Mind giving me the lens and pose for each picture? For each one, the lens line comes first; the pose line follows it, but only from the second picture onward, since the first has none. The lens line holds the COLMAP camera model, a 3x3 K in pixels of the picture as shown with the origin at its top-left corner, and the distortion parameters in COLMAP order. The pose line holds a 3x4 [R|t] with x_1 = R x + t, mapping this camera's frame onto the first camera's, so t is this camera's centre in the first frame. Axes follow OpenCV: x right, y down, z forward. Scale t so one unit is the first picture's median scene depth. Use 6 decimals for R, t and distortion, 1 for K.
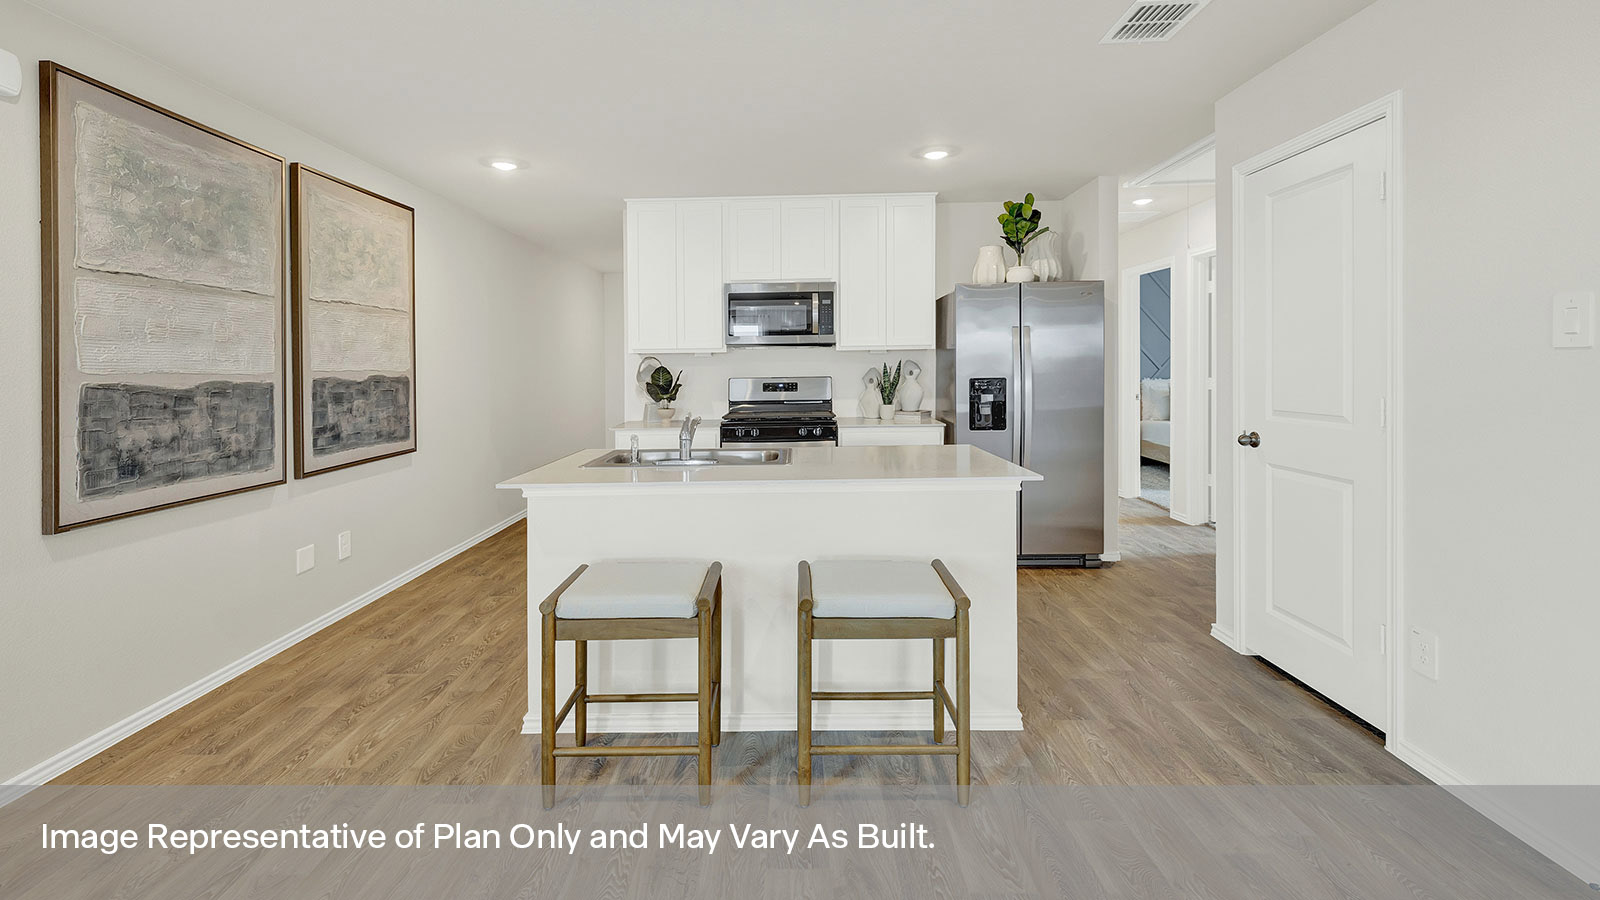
lens RADIAL K [[695.4, 0, 800.0], [0, 695.4, 450.0], [0, 0, 1]] dist [0.000620, 0.000362]
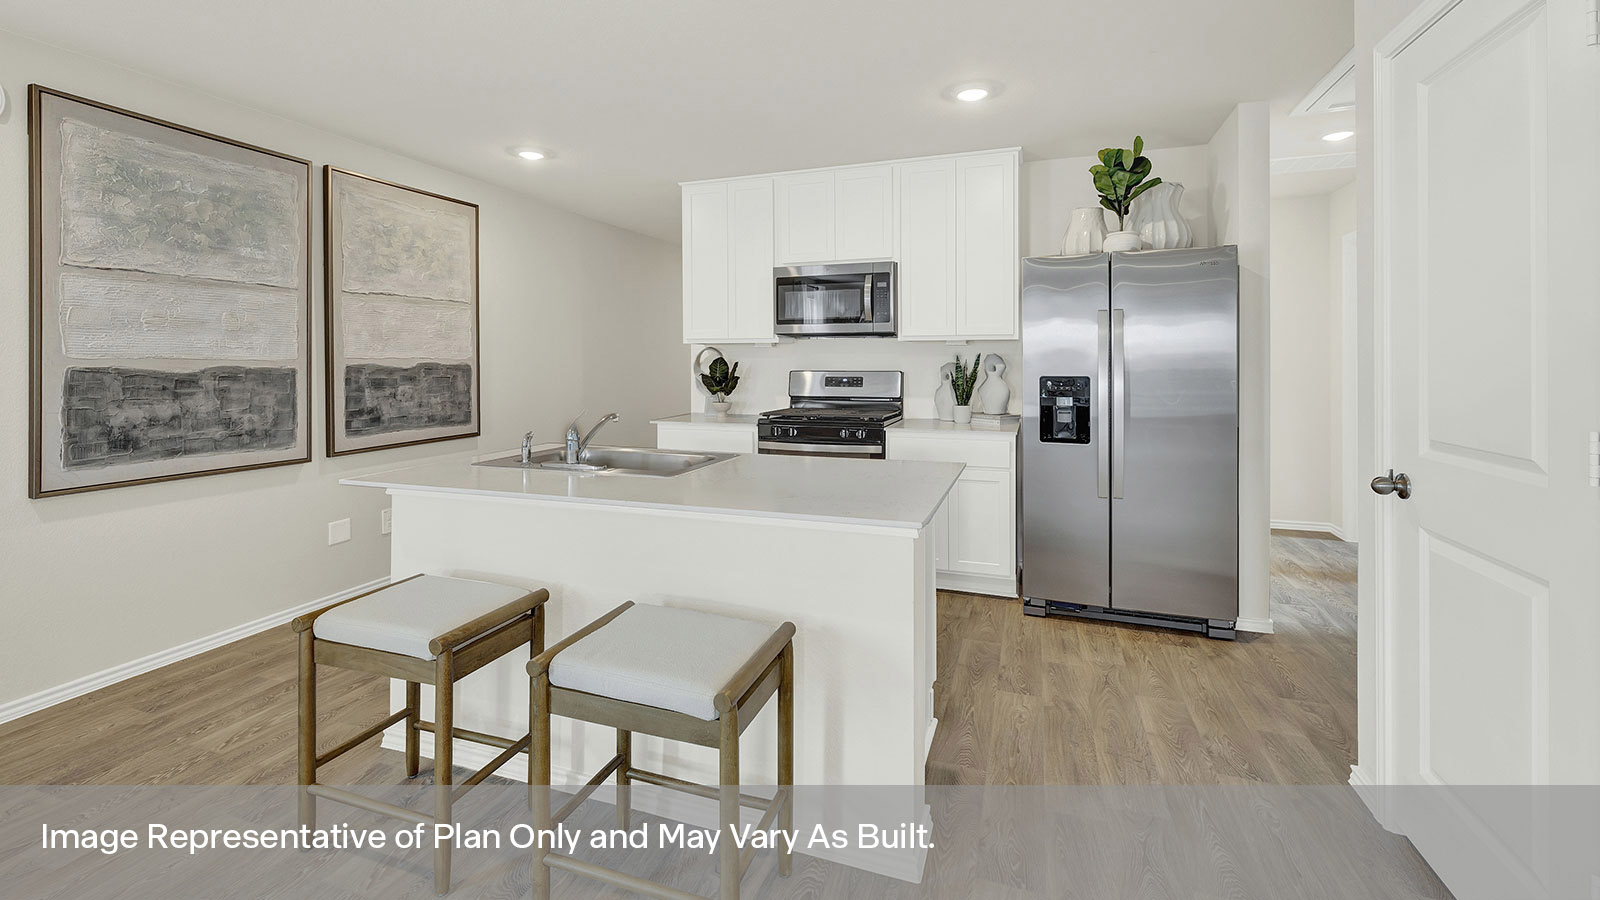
lens RADIAL K [[686.4, 0, 795.7], [0, 686.4, 425.6], [0, 0, 1]] dist [0.000613, -0.000098]
pose [[0.944007, 0.043019, -0.327109, 0.306470], [-0.049815, 0.998681, -0.012424, -0.030535], [0.326143, 0.028023, 0.944905, 0.225946]]
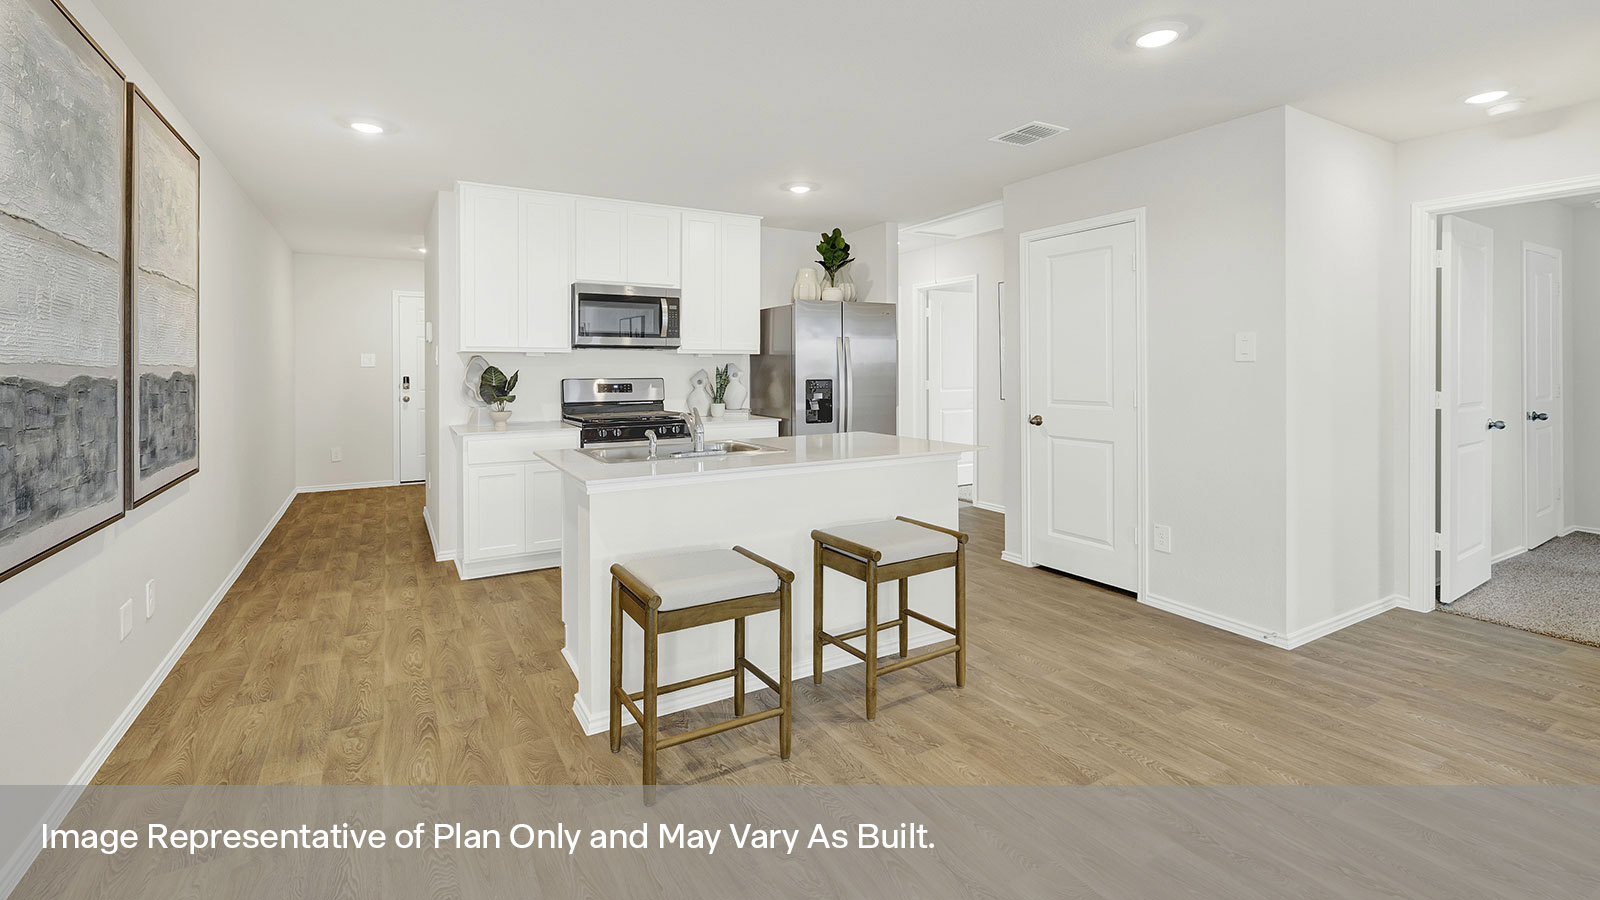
lens RADIAL K [[679.2, 0, 799.7], [0, 679.2, 458.6], [0, 0, 1]] dist [-0.002071, -0.000213]
pose [[0.856918, -0.055501, 0.512456, -0.469987], [0.052098, 0.998421, 0.021015, 0.008764], [-0.512813, 0.008690, 0.858456, 0.014853]]
